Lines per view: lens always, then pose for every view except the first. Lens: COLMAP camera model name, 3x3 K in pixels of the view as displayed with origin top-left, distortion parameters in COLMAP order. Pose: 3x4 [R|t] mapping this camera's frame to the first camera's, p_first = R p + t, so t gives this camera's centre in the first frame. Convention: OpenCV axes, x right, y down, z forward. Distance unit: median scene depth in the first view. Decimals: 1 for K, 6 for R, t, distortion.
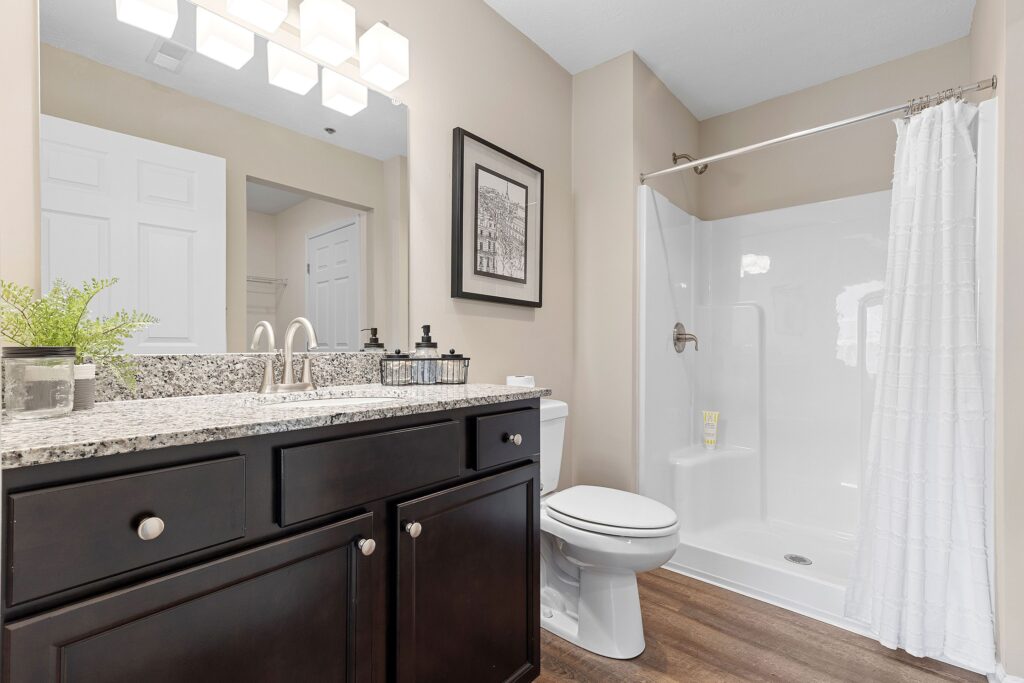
lens RADIAL K [[455.0, 0, 507.1], [0, 455.0, 343.8], [0, 0, 1]] dist [0.003040, 0.000213]
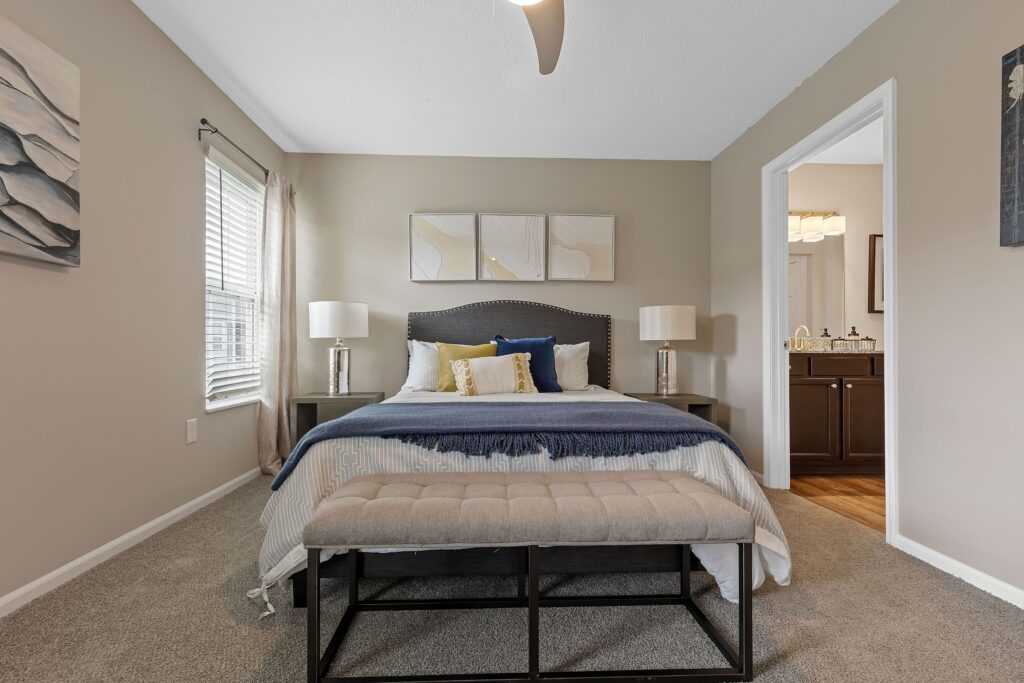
lens RADIAL K [[455.0, 0, 508.7], [0, 455.0, 346.5], [0, 0, 1]] dist [0.003040, 0.000213]
pose [[0.679552, -0.001387, -0.733626, 0.377485], [-0.002623, 0.999987, -0.004321, 0.086165], [0.733623, 0.004861, 0.679539, -2.120445]]
